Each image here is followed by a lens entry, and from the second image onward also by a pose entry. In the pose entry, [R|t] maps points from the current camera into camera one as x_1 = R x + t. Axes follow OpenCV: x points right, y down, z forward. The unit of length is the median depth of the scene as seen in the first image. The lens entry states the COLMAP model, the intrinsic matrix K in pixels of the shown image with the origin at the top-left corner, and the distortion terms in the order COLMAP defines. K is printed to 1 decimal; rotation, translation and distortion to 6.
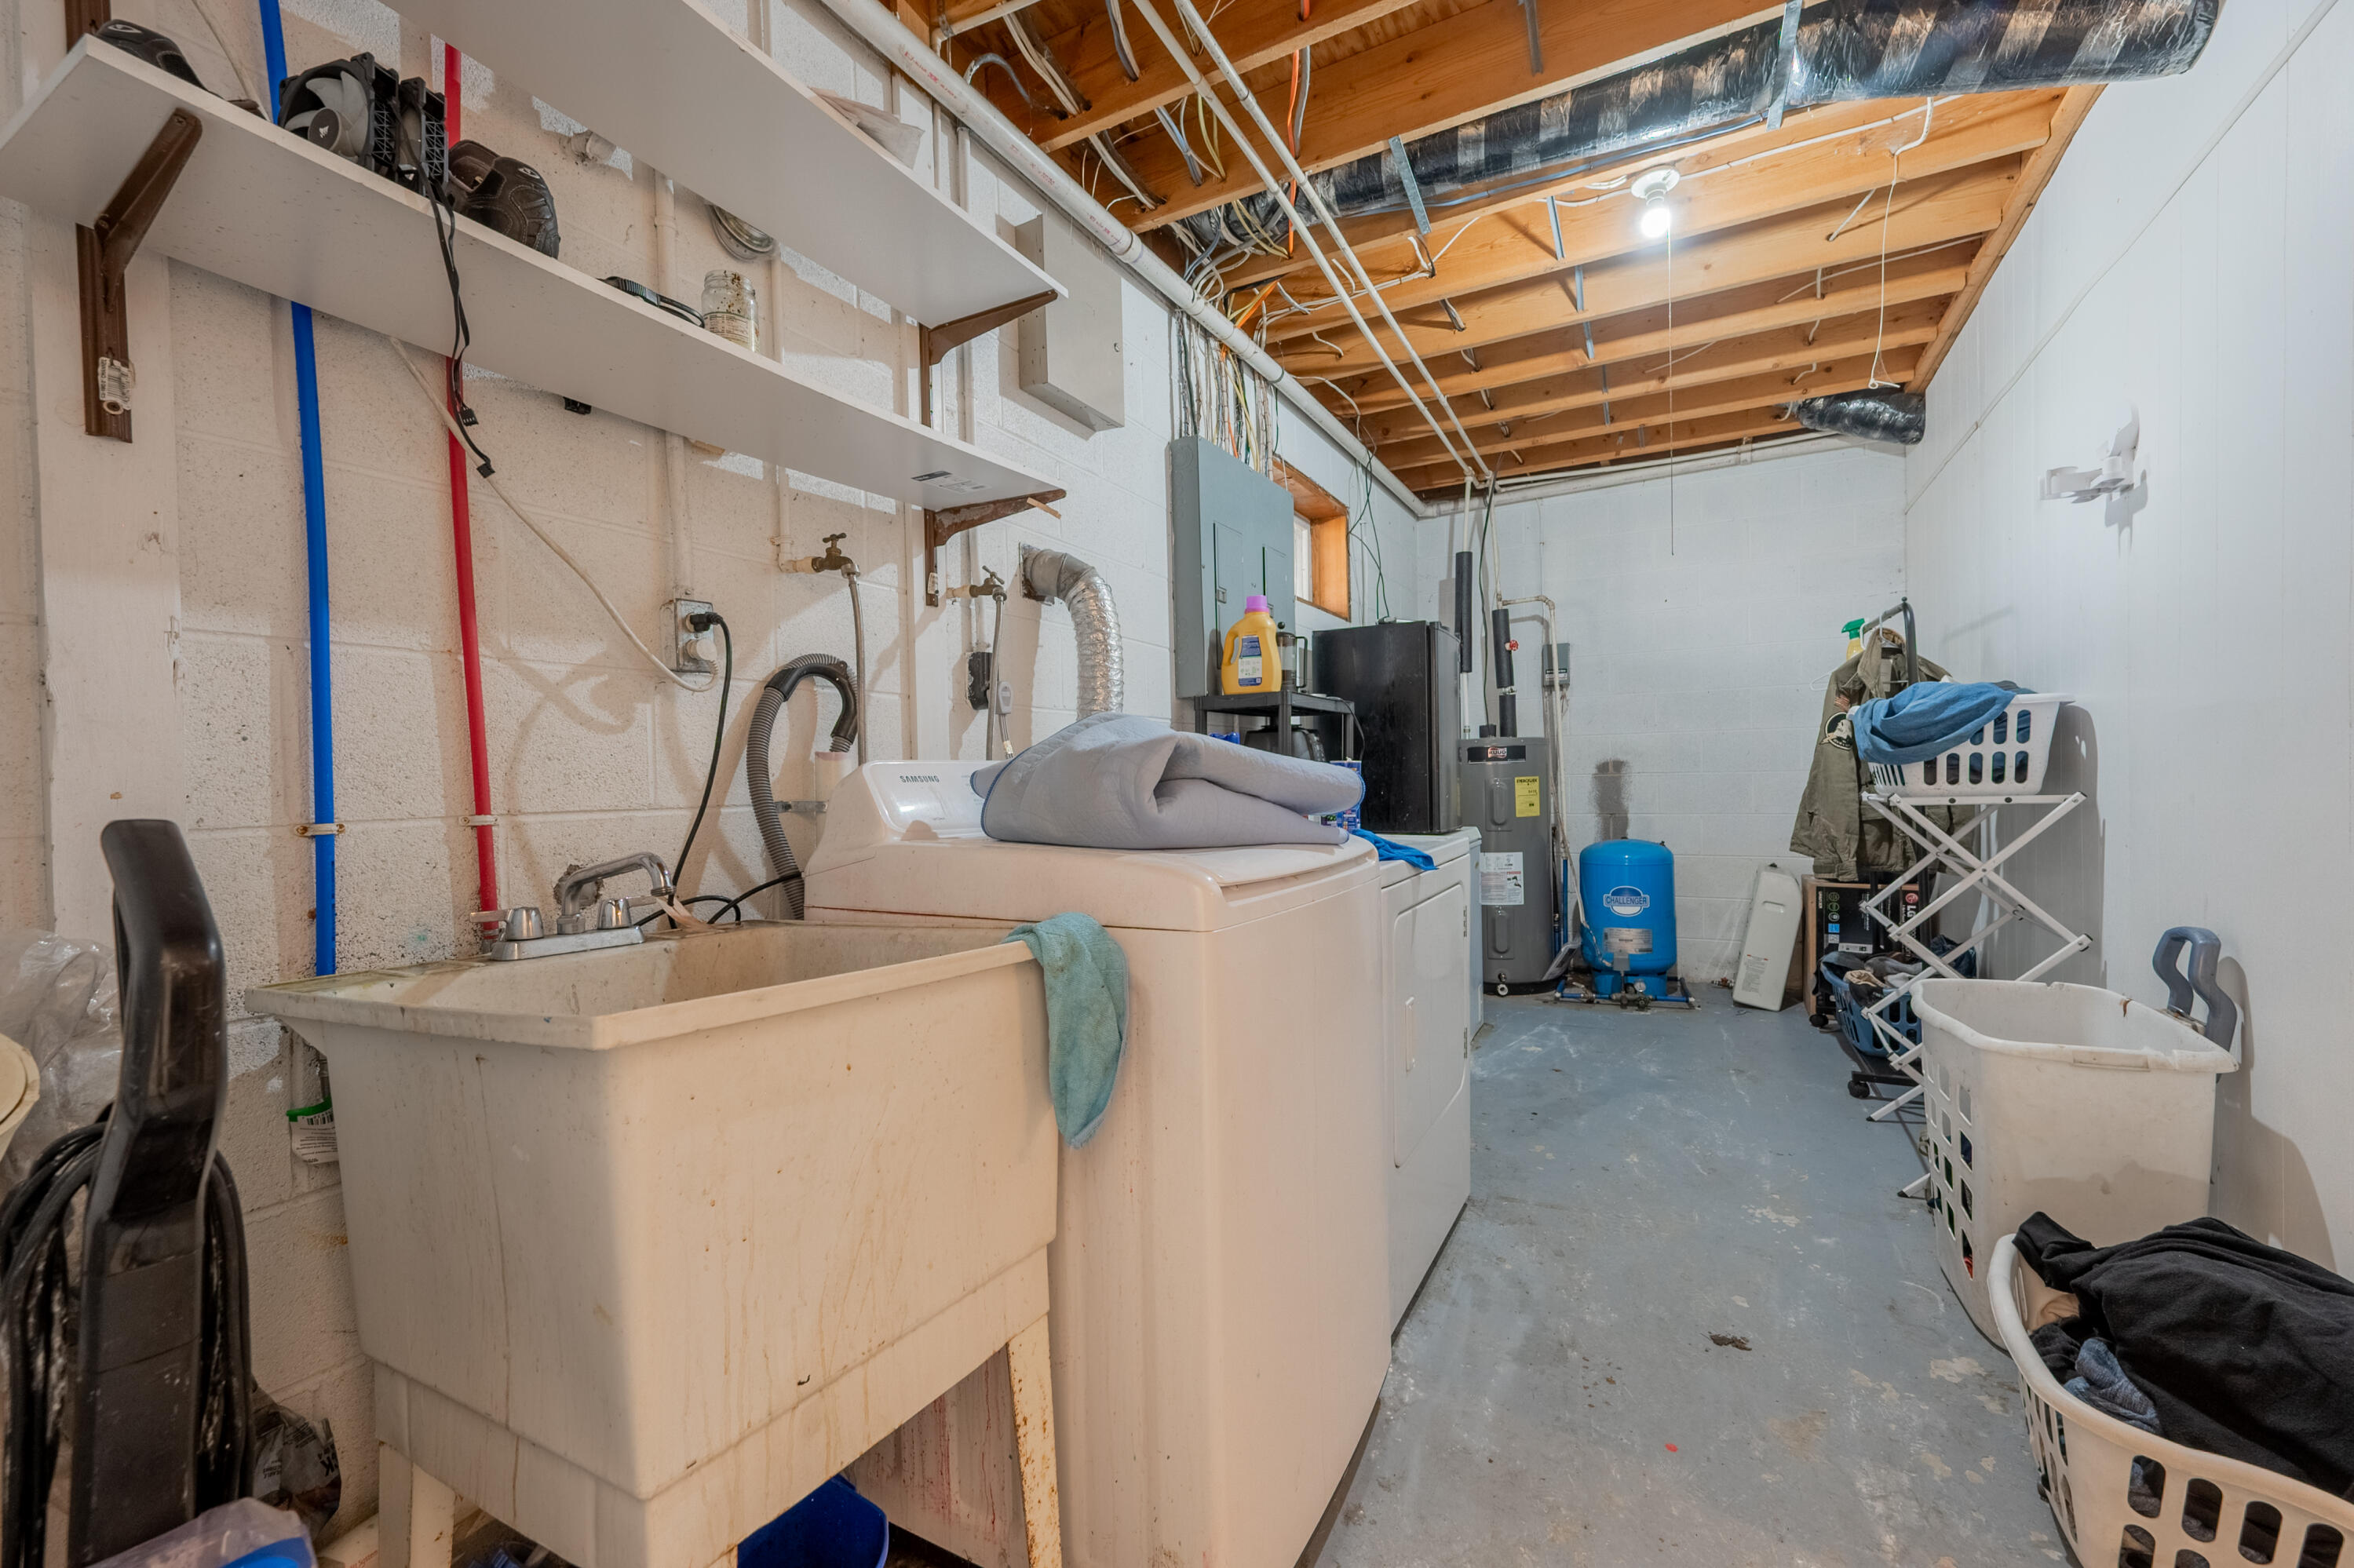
lens RADIAL K [[953.7, 0, 1176.5], [0, 953.7, 786.4], [0, 0, 1]] dist [0.004586, 0.000216]
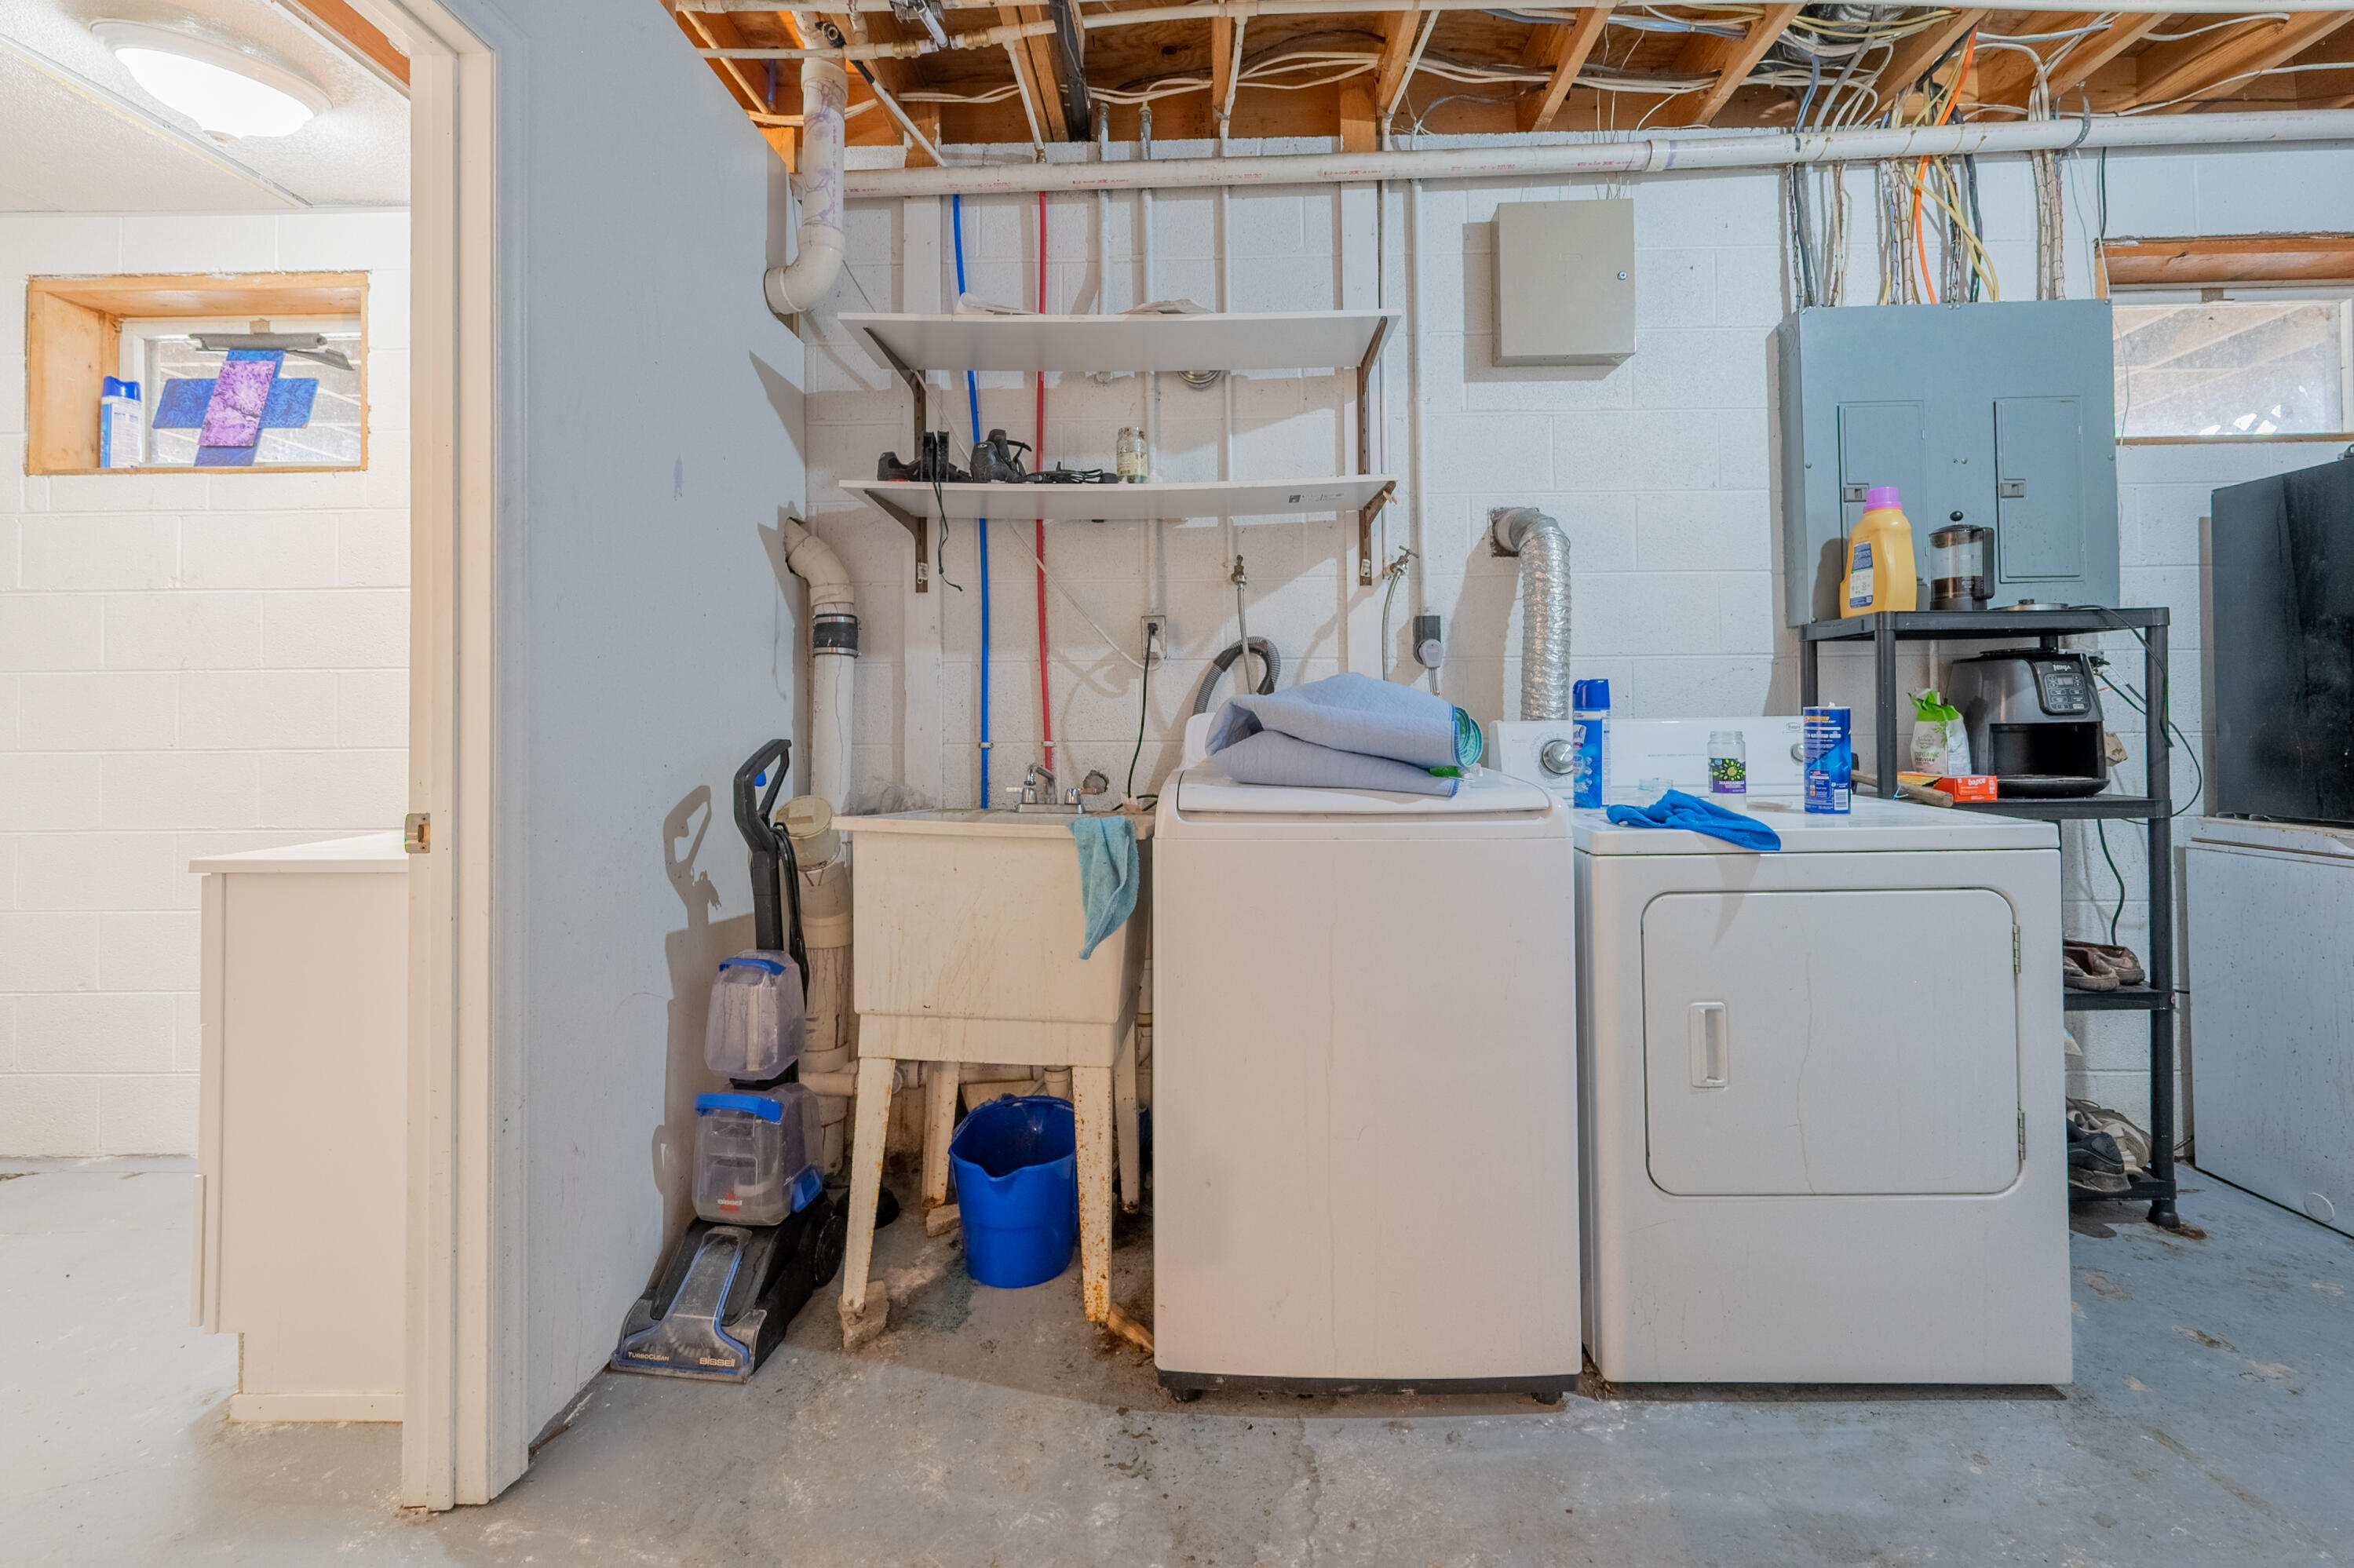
lens RADIAL K [[953.7, 0, 1176.4], [0, 953.7, 702.9], [0, 0, 1]] dist [0.004586, 0.000216]
pose [[0.456968, -0.002854, -0.889478, 0.917830], [-0.008371, 0.999937, -0.007509, -0.028967], [0.889444, 0.010877, 0.456915, 0.258026]]
